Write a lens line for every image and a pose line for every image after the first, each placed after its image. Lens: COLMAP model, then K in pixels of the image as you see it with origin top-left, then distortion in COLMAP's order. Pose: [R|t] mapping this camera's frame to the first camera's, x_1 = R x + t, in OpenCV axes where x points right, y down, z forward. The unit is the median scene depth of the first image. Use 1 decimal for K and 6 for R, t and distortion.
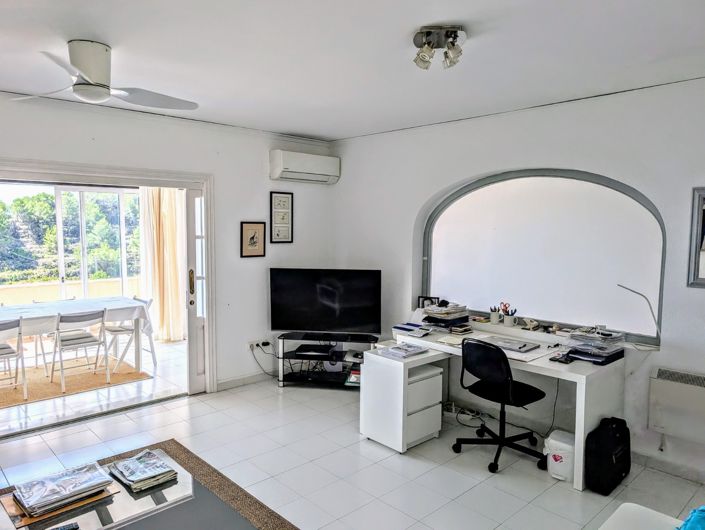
lens RADIAL K [[507.1, 0, 352.3], [0, 507.1, 264.8], [0, 0, 1]] dist [0.027582, -0.022635]
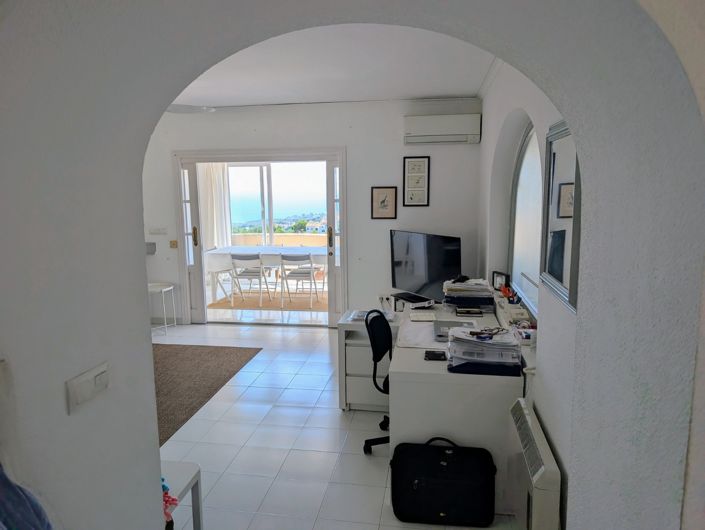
lens RADIAL K [[507.1, 0, 367.5], [0, 507.1, 271.9], [0, 0, 1]] dist [0.027582, -0.022635]
pose [[0.602300, 0.115445, -0.789878, 0.661887], [-0.046015, 0.992863, 0.110025, -0.020269], [0.796943, -0.029921, 0.603314, 0.301788]]
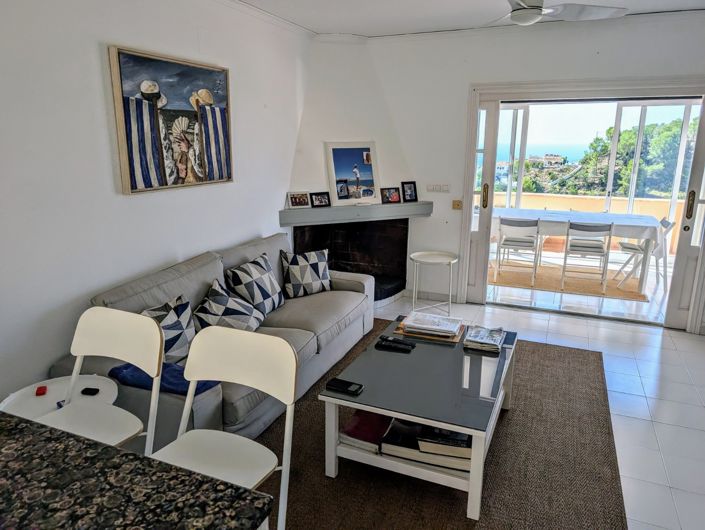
lens RADIAL K [[507.1, 0, 347.8], [0, 507.1, 268.2], [0, 0, 1]] dist [0.027582, -0.022635]
pose [[0.382709, 0.217461, -0.897911, 0.253776], [-0.073719, 0.975992, 0.204951, 0.002751], [0.920923, -0.012243, 0.389552, 0.097912]]
